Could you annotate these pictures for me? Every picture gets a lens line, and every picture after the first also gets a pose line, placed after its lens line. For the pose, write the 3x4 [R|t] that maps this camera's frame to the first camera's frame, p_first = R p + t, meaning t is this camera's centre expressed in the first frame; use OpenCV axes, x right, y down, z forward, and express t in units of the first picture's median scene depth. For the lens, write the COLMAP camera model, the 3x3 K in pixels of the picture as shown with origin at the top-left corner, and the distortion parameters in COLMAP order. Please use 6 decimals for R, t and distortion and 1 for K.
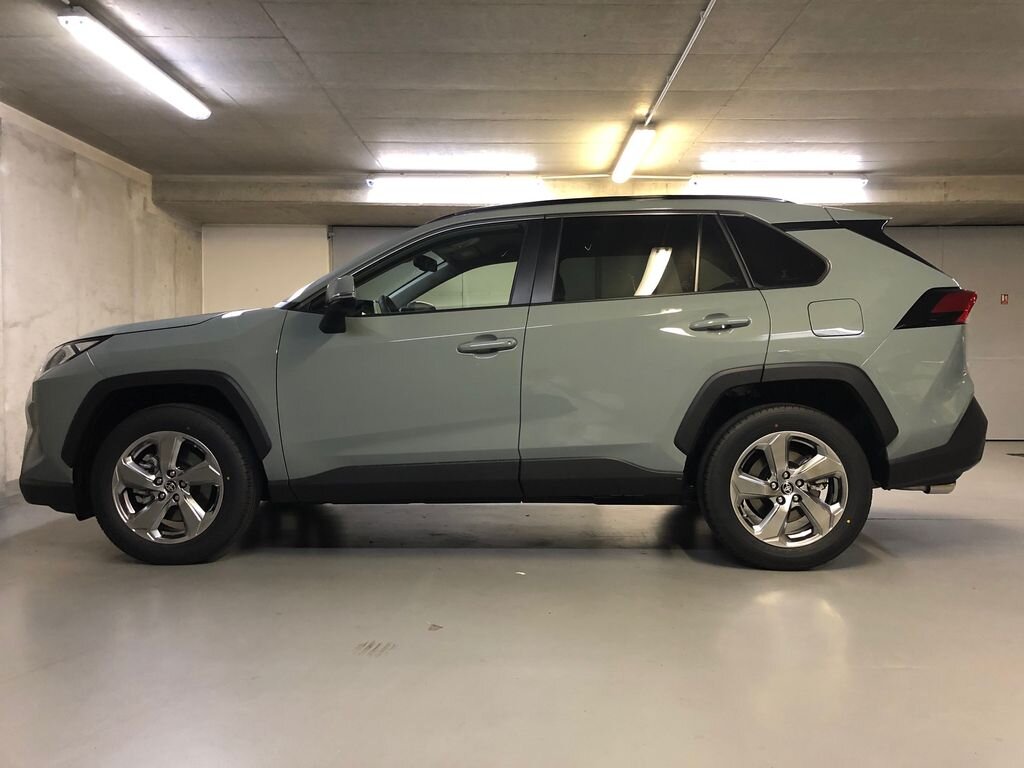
lens RADIAL K [[828.8, 0, 512.0], [0, 828.8, 384.0], [0, 0, 1]] dist [0.000958, -0.002120]
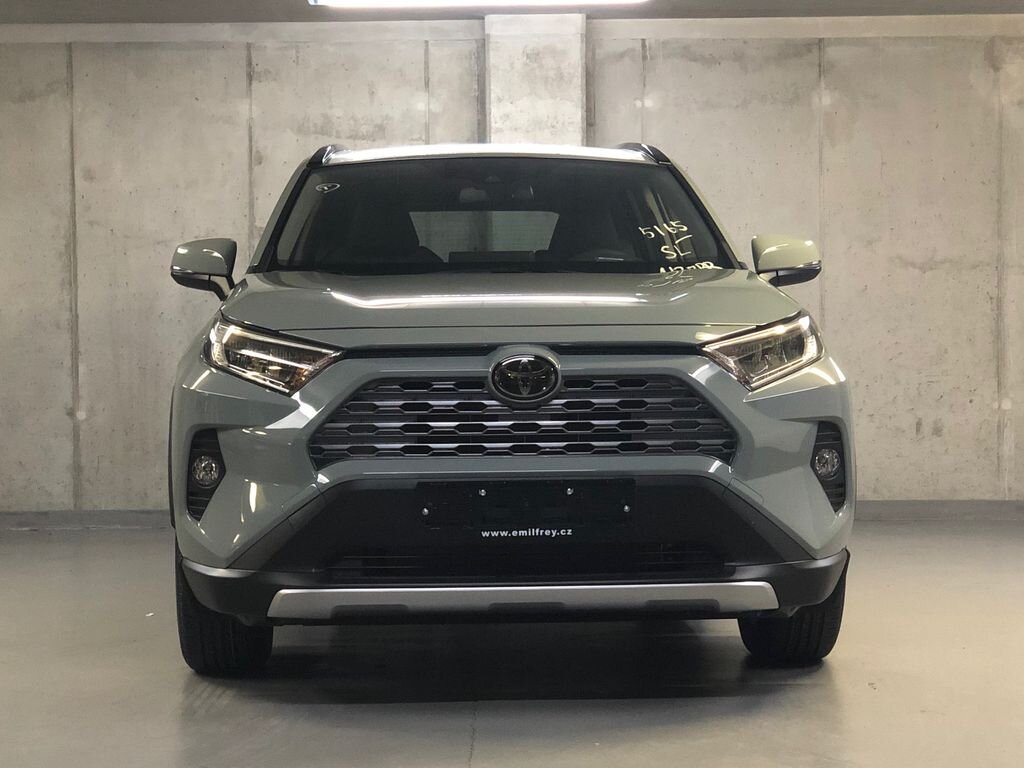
lens RADIAL K [[2040.9, 0, 512.0], [0, 2040.9, 384.0], [0, 0, 1]] dist [-0.199265, 2.156500]
pose [[-0.005337, 0.017390, -0.999835, 1.174050], [-0.026147, 0.999505, 0.017524, -0.024813], [0.999644, 0.026236, -0.004880, 0.808549]]
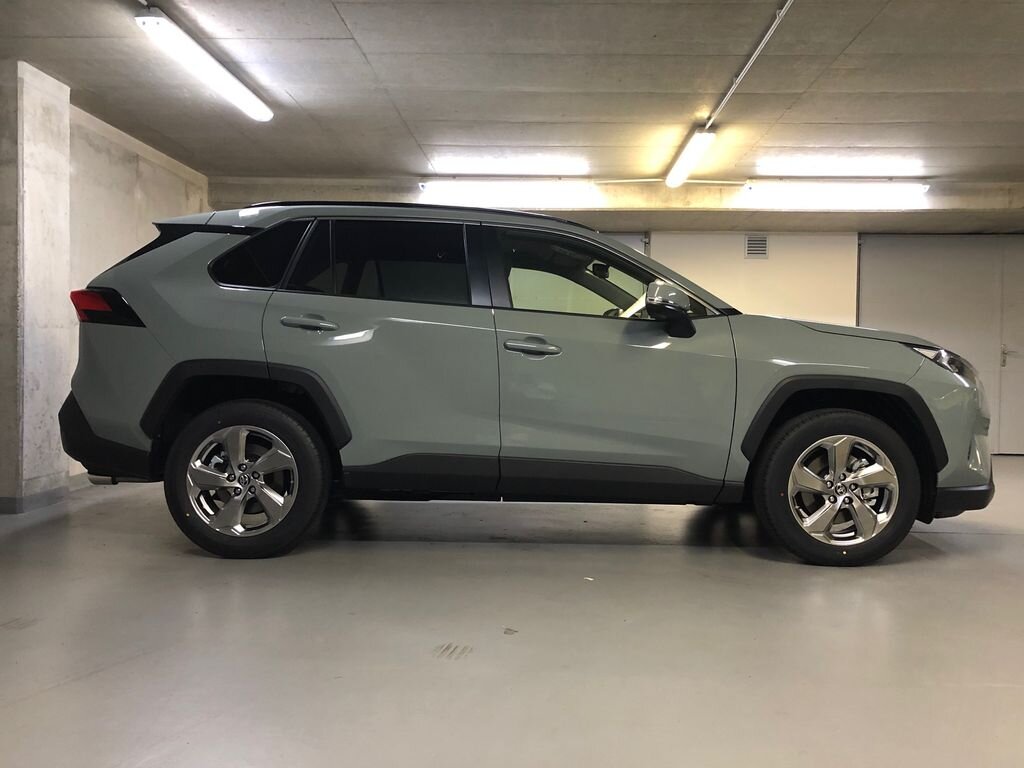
lens RADIAL K [[825.6, 0, 505.5], [0, 825.6, 389.5], [0, 0, 1]] dist [0.002593, 0.004884]
pose [[0.998962, 0.015675, -0.042760, -0.029953], [-0.015707, 0.999877, -0.000418, 0.002745], [0.042748, 0.001089, 0.999085, 0.007054]]
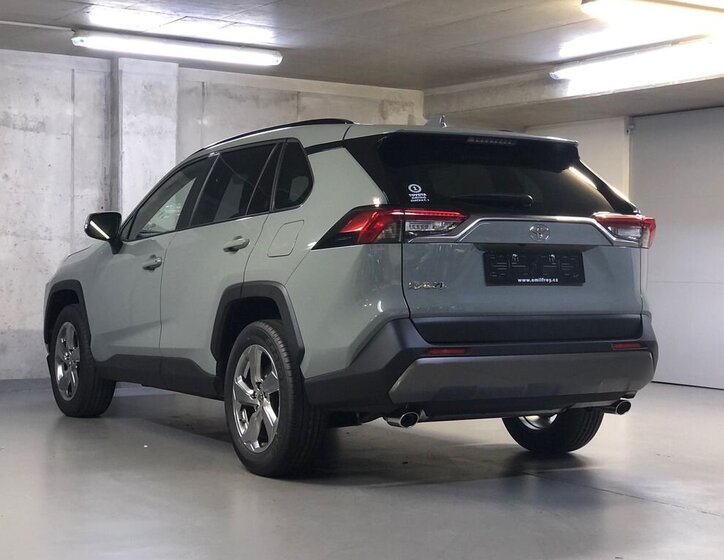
lens RADIAL K [[1356.7, 0, 362.0], [0, 1356.7, 280.0], [0, 0, 1]] dist [0.029428, 0.237929]
pose [[0.543360, 0.011808, -0.839417, 1.123306], [-0.040010, 0.999129, -0.011845, -0.006457], [0.838546, 0.040021, 0.543359, 0.087554]]
